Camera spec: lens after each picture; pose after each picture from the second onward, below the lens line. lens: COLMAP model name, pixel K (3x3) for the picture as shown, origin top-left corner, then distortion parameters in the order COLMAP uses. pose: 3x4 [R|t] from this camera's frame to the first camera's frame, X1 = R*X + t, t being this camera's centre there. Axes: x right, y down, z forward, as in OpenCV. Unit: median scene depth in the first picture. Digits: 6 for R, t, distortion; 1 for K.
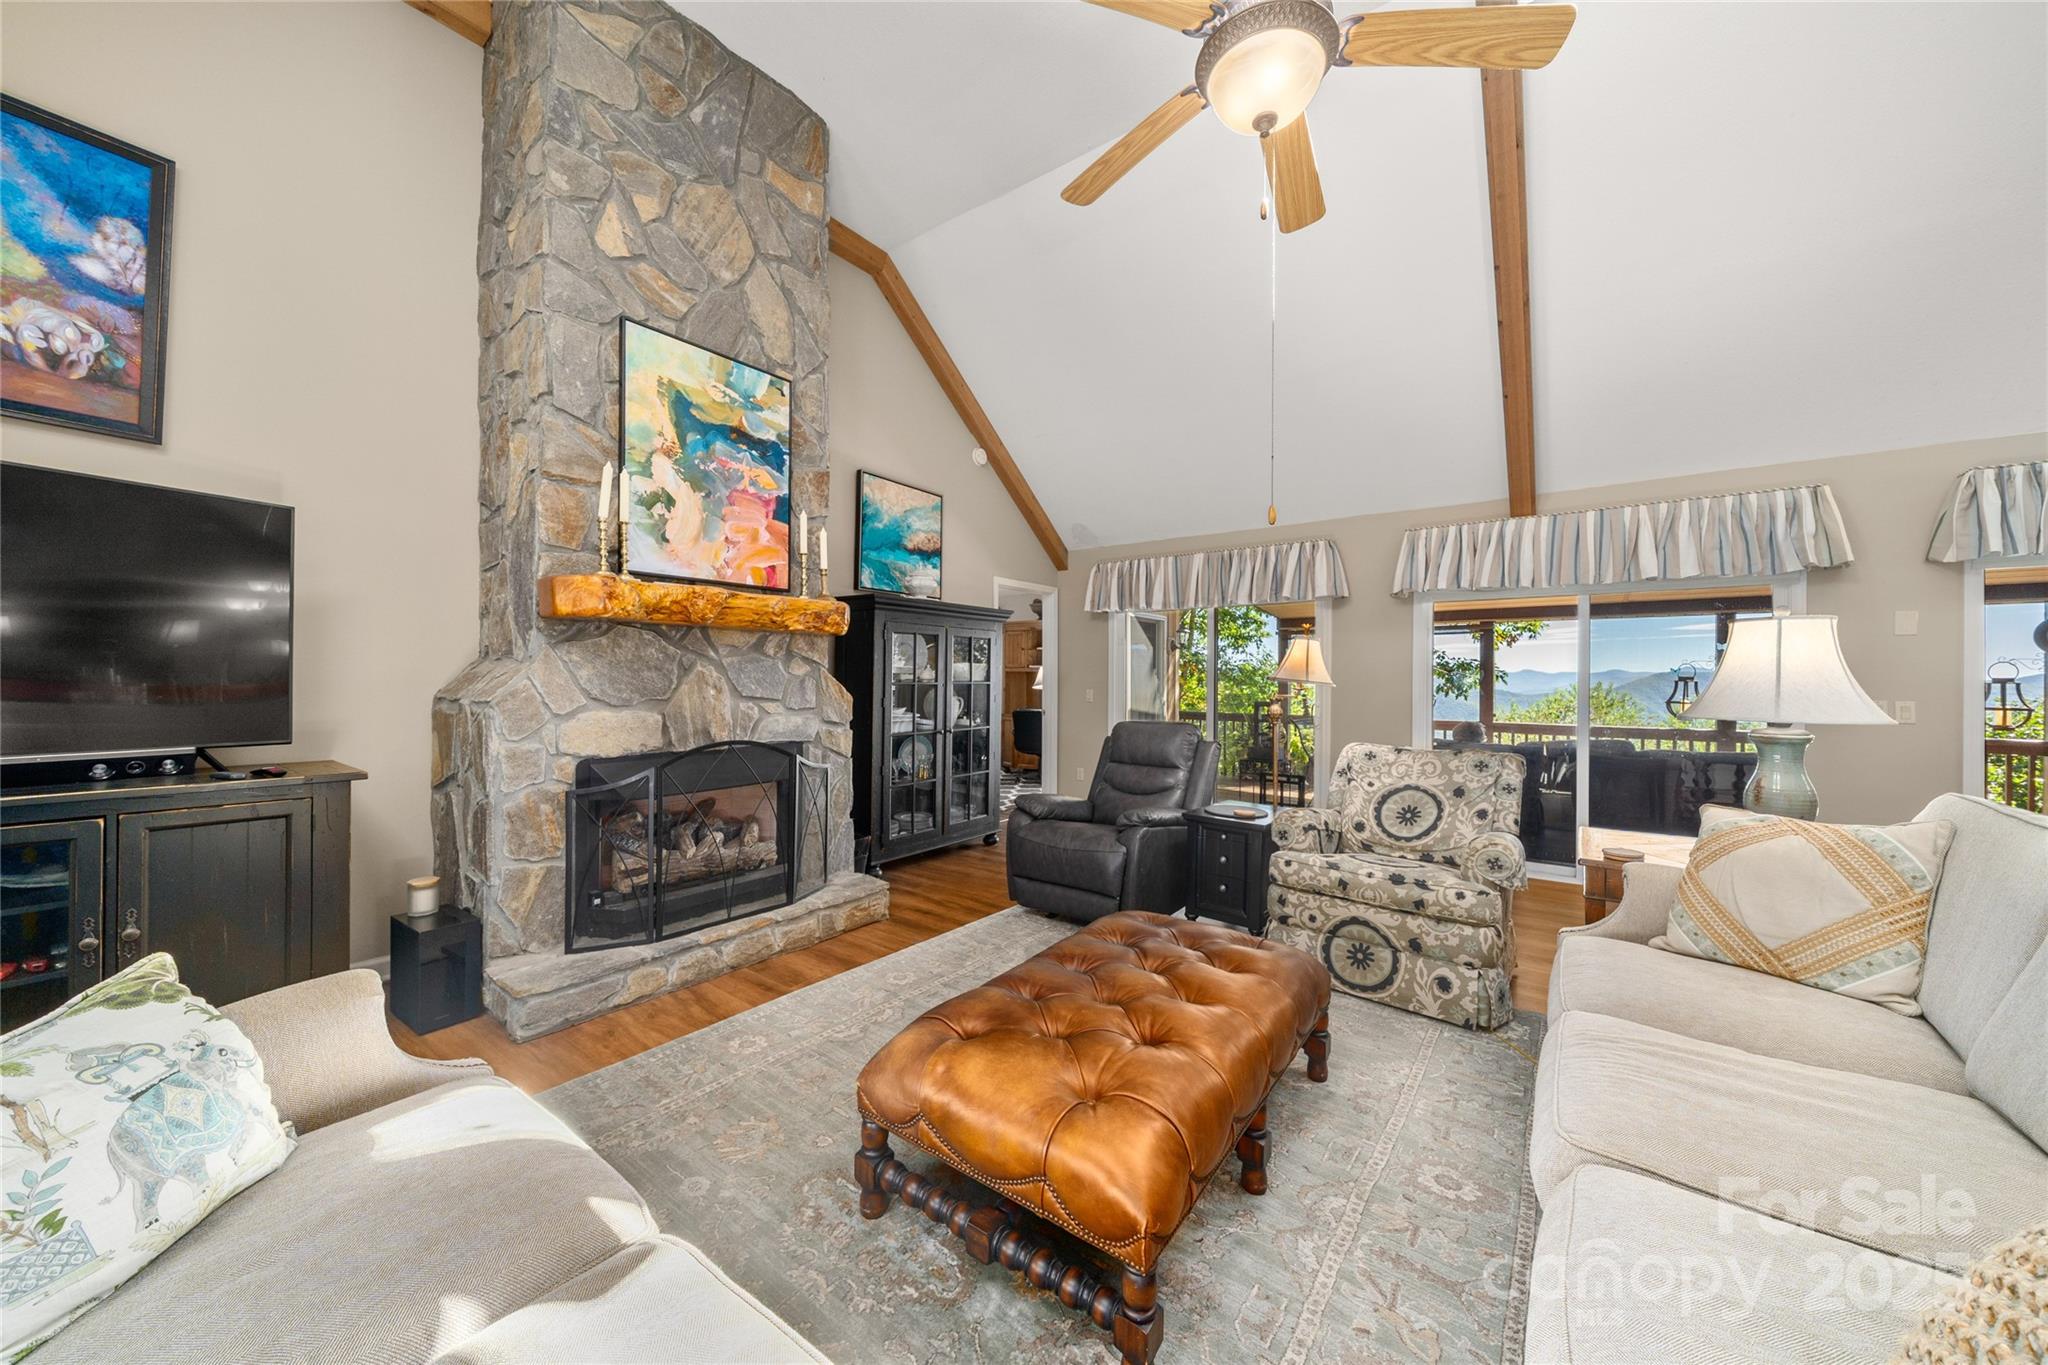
lens RADIAL K [[707.3, 0, 1027.0], [0, 707.3, 687.2], [0, 0, 1]] dist [-0.001672, 0.000001]
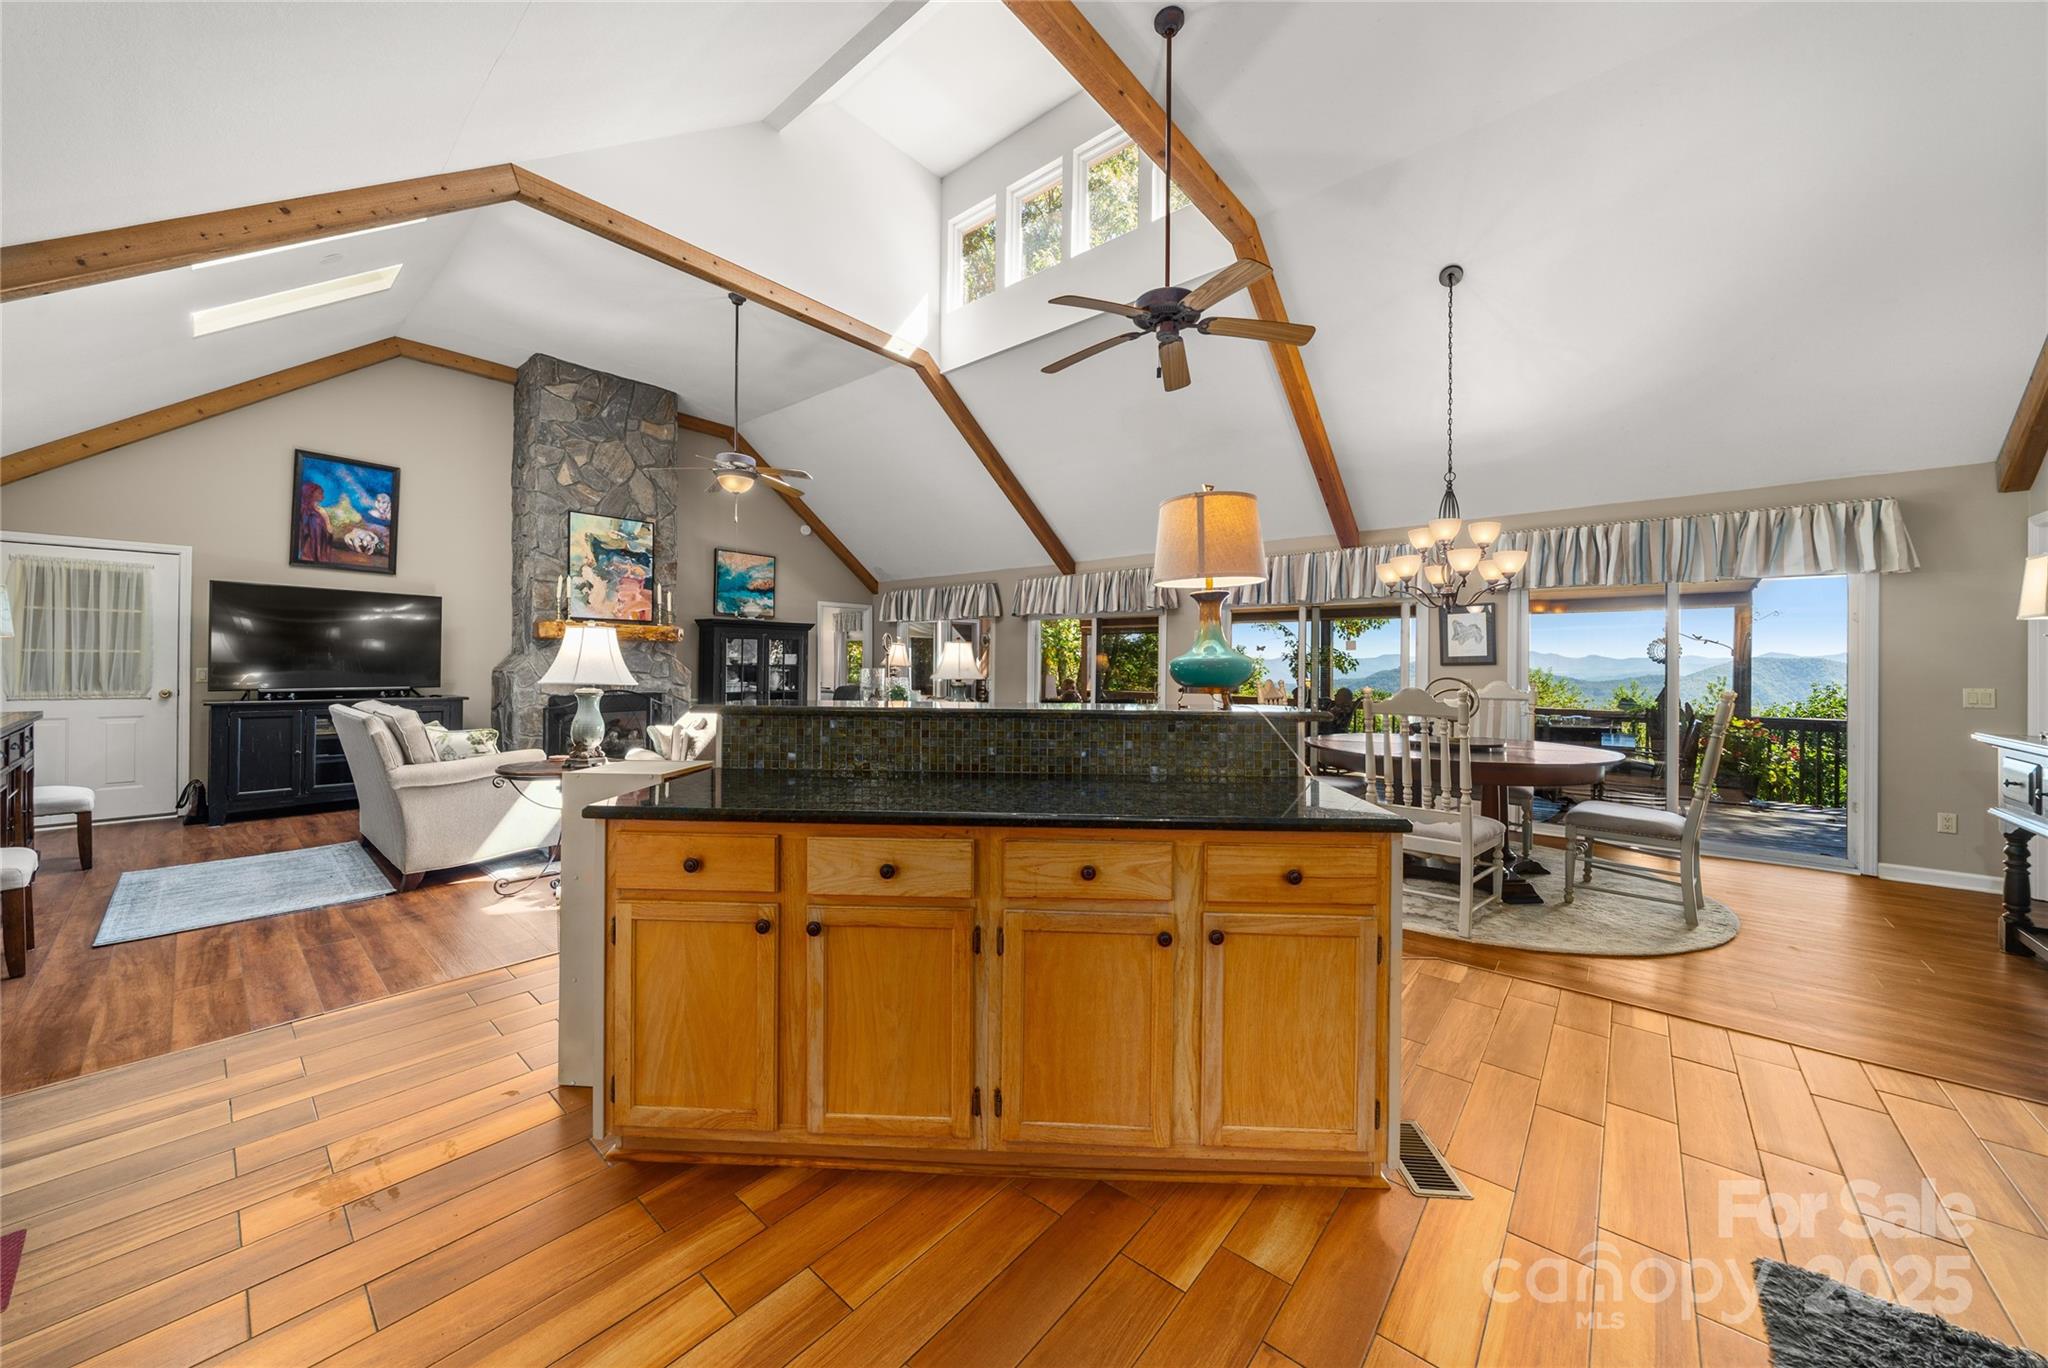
lens RADIAL K [[707.3, 0, 1019.3], [0, 707.3, 671.0], [0, 0, 1]] dist [-0.001672, 0.000001]
pose [[0.998395, 0.002956, -0.056550, 1.009711], [-0.003059, 0.999994, -0.001742, 0.014192], [0.056544, 0.001913, 0.998398, -1.208178]]
